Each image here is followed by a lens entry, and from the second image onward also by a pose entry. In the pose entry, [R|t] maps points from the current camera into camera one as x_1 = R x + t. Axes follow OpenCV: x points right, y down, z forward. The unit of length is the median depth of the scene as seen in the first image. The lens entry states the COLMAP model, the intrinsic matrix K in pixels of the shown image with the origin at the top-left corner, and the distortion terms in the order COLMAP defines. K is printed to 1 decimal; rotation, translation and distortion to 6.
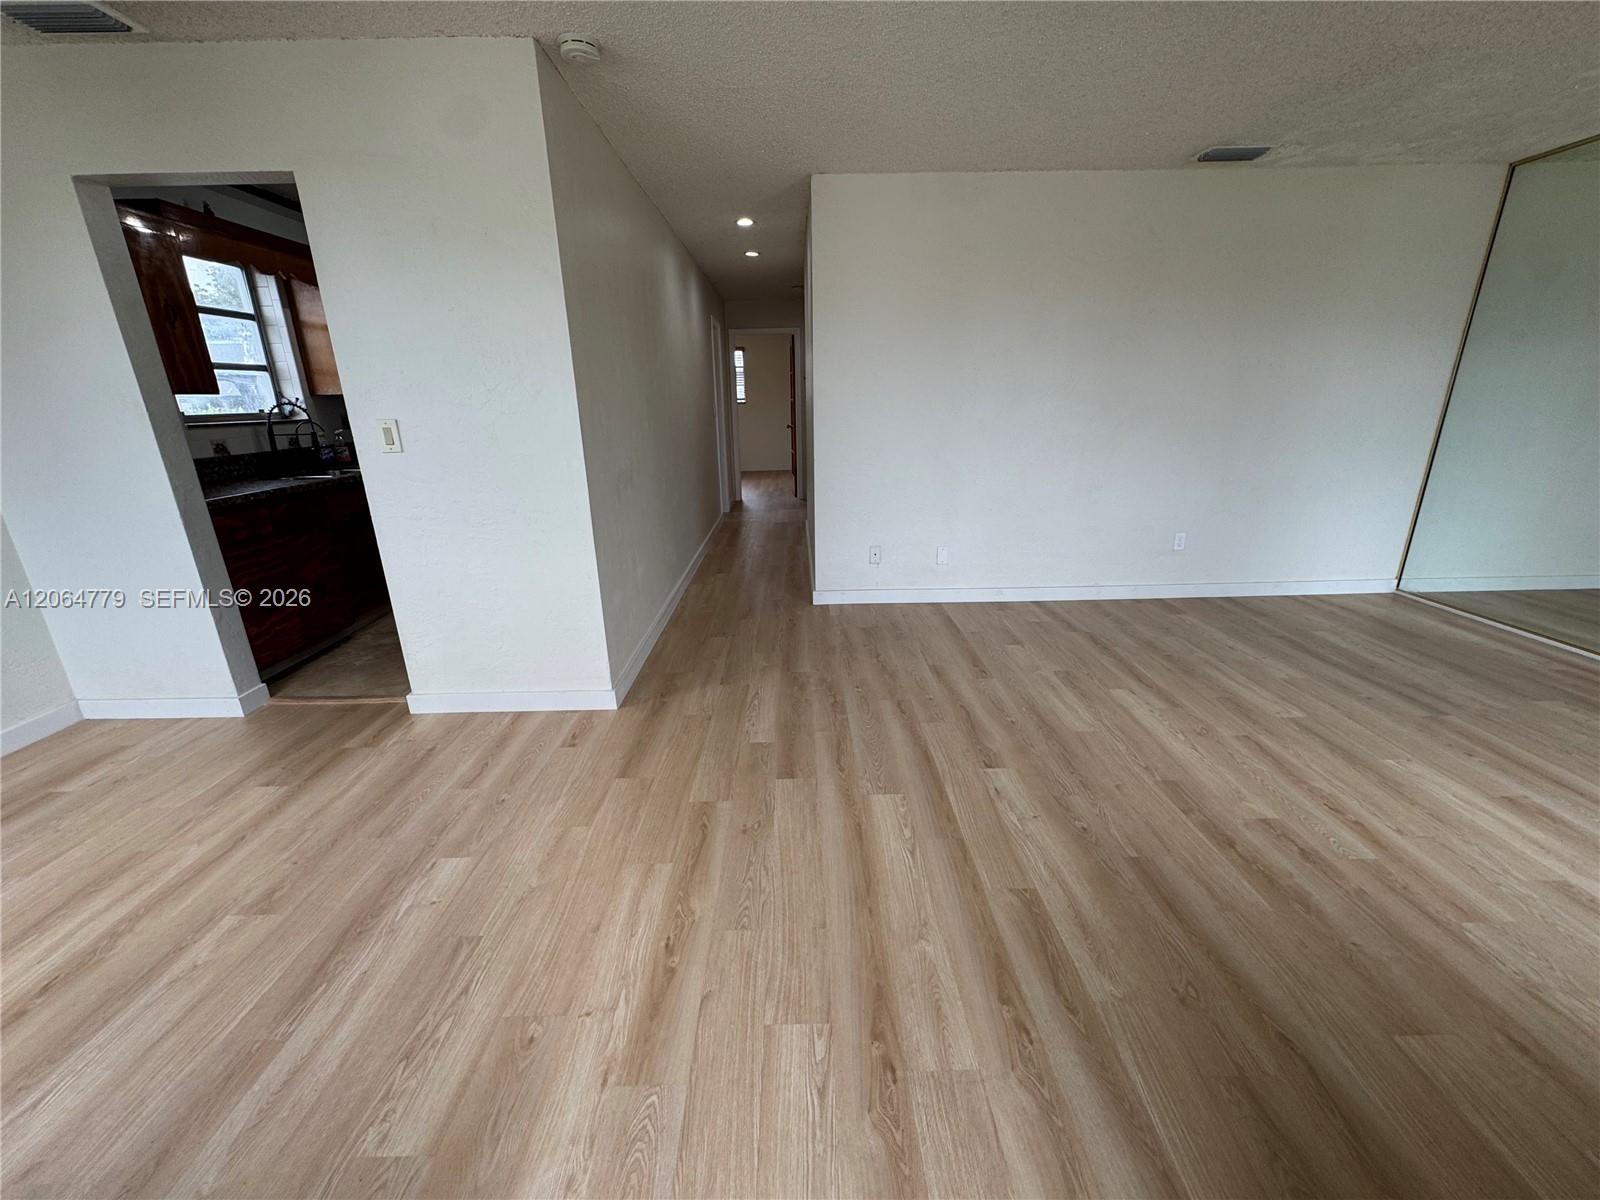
lens RADIAL K [[640.0, 0, 799.4], [0, 640.0, 601.6], [0, 0, 1]] dist [-0.000461, -0.000061]
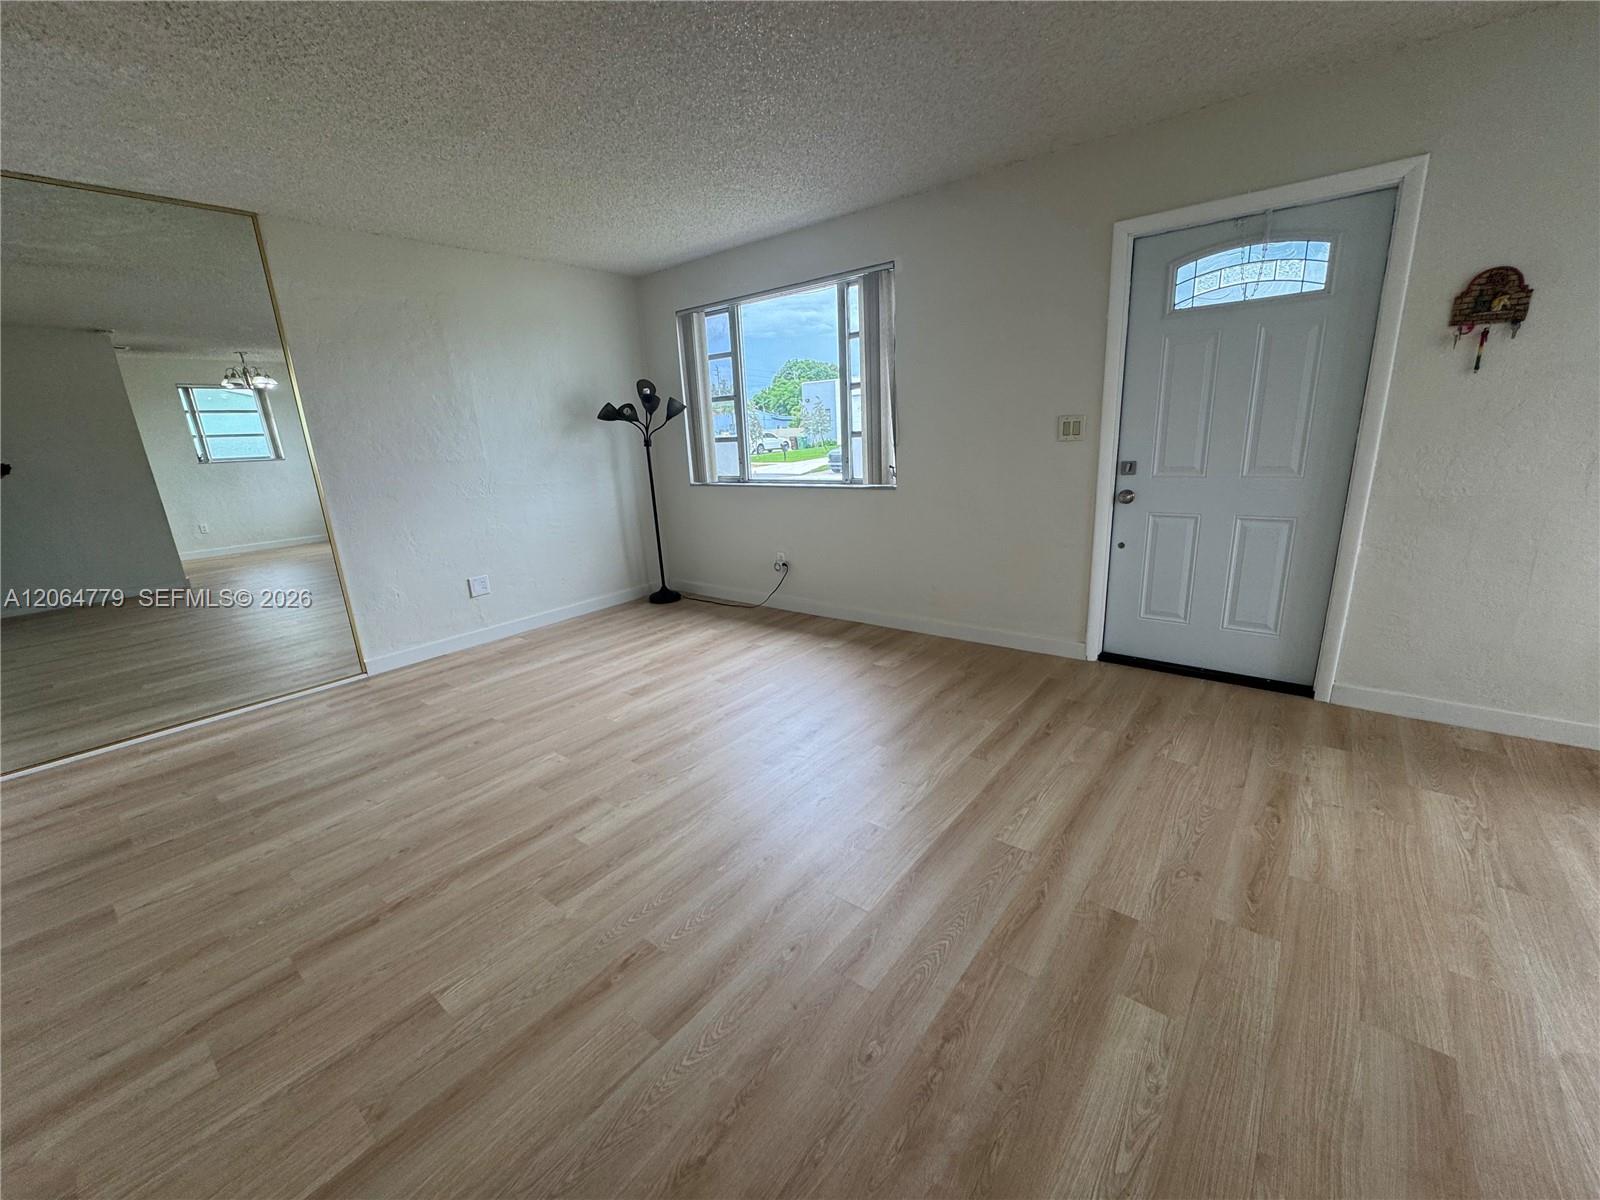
lens RADIAL K [[640.0, 0, 798.4], [0, 640.0, 601.8], [0, 0, 1]] dist [-0.000461, -0.000061]
pose [[-0.769801, -0.112559, 0.628280, -0.143037], [0.255938, 0.847297, 0.465385, -0.435809], [-0.584724, 0.519054, -0.623443, 1.380171]]
